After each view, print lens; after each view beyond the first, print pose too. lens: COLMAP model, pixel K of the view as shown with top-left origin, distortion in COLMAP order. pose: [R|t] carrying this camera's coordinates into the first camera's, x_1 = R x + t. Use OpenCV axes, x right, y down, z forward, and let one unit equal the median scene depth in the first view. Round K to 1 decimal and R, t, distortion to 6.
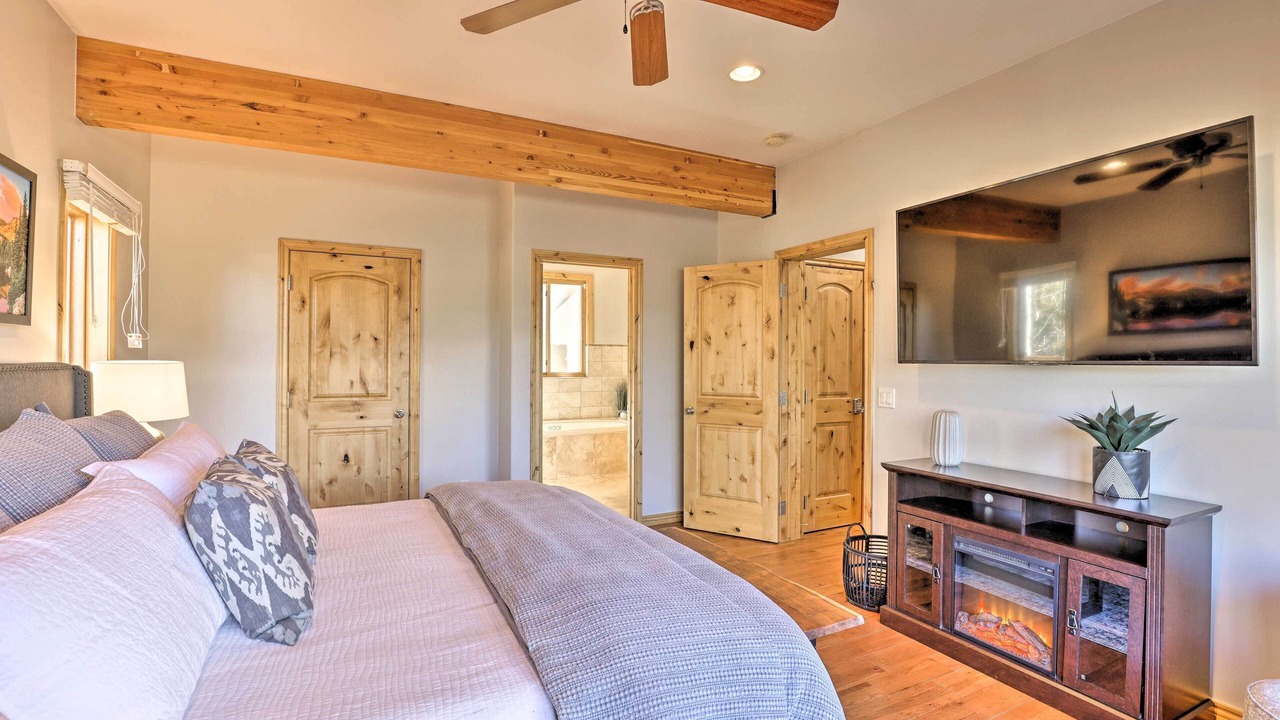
lens RADIAL K [[590.2, 0, 639.5], [0, 590.2, 361.7], [0, 0, 1]] dist [-0.028827, -0.000354]
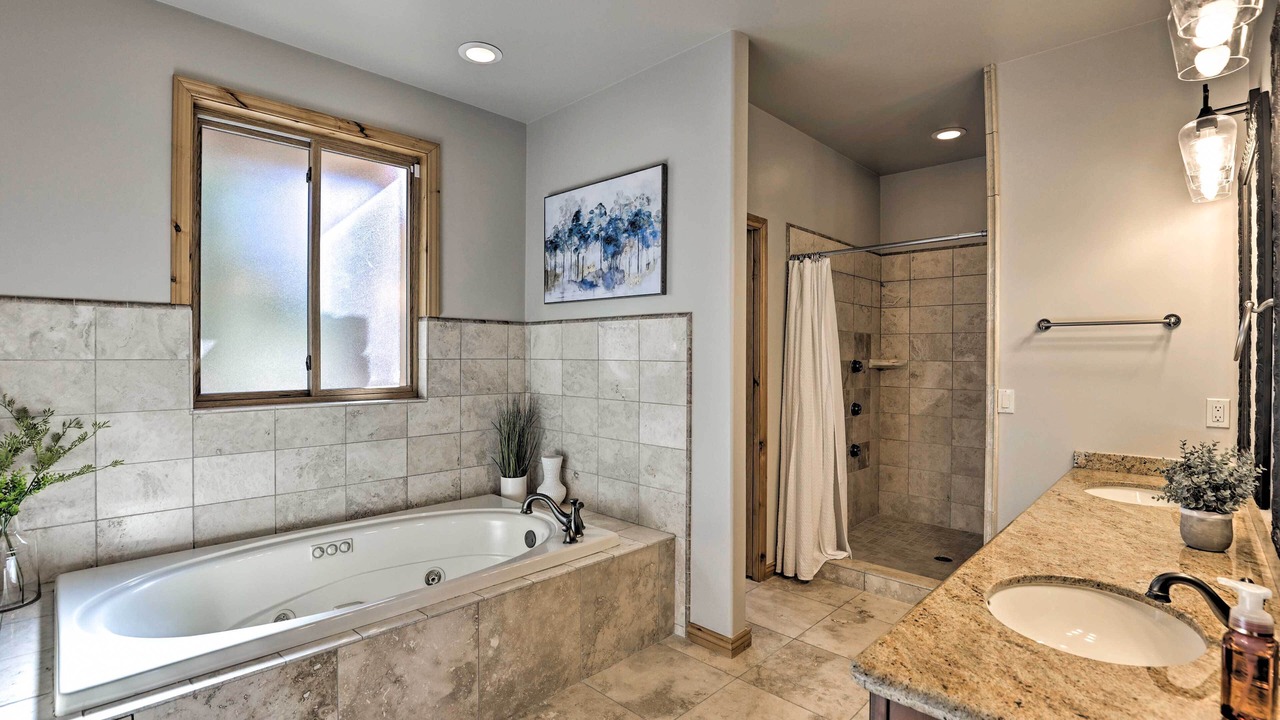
lens RADIAL K [[590.2, 0, 643.3], [0, 590.2, 356.5], [0, 0, 1]] dist [-0.028827, -0.000354]
pose [[0.943947, 0.000882, 0.330097, -0.079953], [-0.001579, 0.999997, 0.001844, -0.003519], [-0.330094, -0.002262, 0.943945, 0.579042]]
